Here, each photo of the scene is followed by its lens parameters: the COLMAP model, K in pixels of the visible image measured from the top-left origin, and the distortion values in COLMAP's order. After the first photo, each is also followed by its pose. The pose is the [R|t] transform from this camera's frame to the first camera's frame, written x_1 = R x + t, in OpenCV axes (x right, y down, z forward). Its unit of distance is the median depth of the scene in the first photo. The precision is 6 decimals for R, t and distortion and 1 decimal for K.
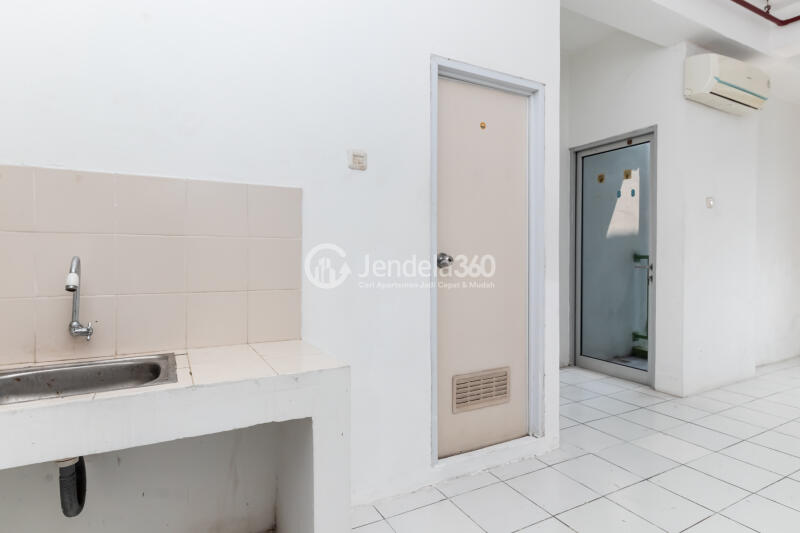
lens RADIAL K [[424.1, 0, 400.8], [0, 424.1, 264.2], [0, 0, 1]] dist [0.001163, -0.000128]
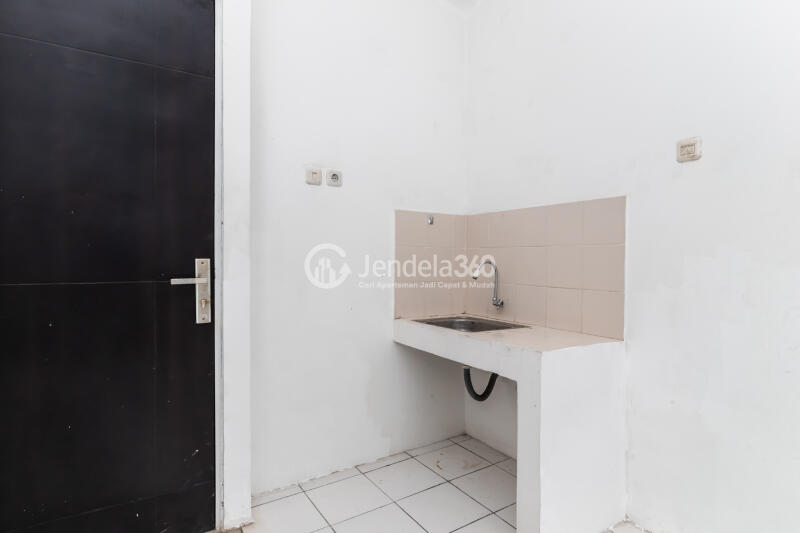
lens RADIAL K [[424.1, 0, 400.8], [0, 424.1, 264.2], [0, 0, 1]] dist [0.001163, -0.000128]
pose [[0.081710, 0.010074, -0.996605, 0.815001], [-0.019069, 0.999782, 0.008543, -0.007823], [0.996474, 0.018307, 0.081884, 0.386090]]
